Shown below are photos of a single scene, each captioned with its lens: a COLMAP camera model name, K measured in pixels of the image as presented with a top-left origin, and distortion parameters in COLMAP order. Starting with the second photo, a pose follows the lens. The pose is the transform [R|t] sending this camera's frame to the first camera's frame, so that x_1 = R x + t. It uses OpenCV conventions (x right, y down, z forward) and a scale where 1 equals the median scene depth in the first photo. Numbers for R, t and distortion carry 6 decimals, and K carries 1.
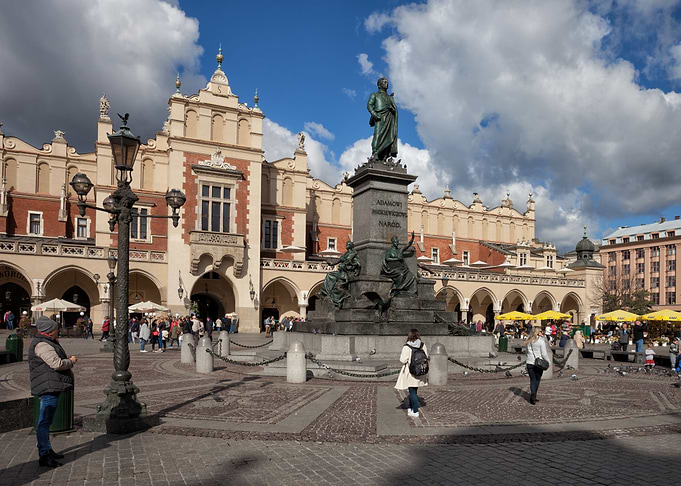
lens RADIAL K [[555.3, 0, 342.3], [0, 555.3, 305.0], [0, 0, 1]] dist [0.002122, 0.009833]
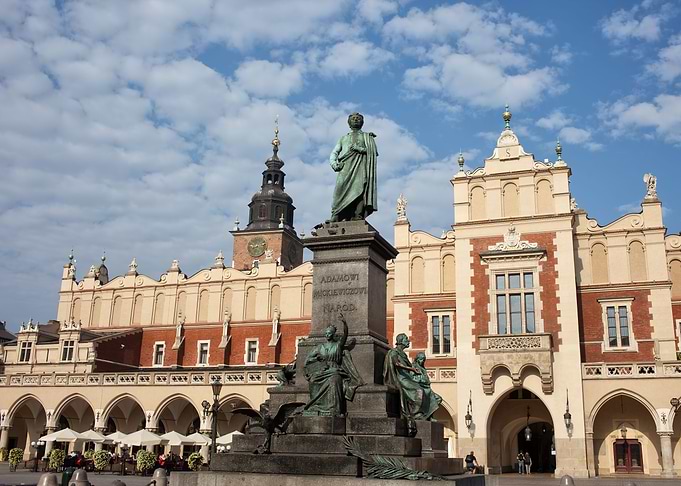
lens RADIAL K [[738.7, 0, 340.5], [0, 738.7, 243.0], [0, 0, 1]] dist [-0.068572, 0.015155]
pose [[0.695232, -0.202600, -0.689642, 0.309209], [0.015251, 0.963396, -0.267647, 0.009689], [0.718624, 0.175559, 0.672874, 0.155633]]
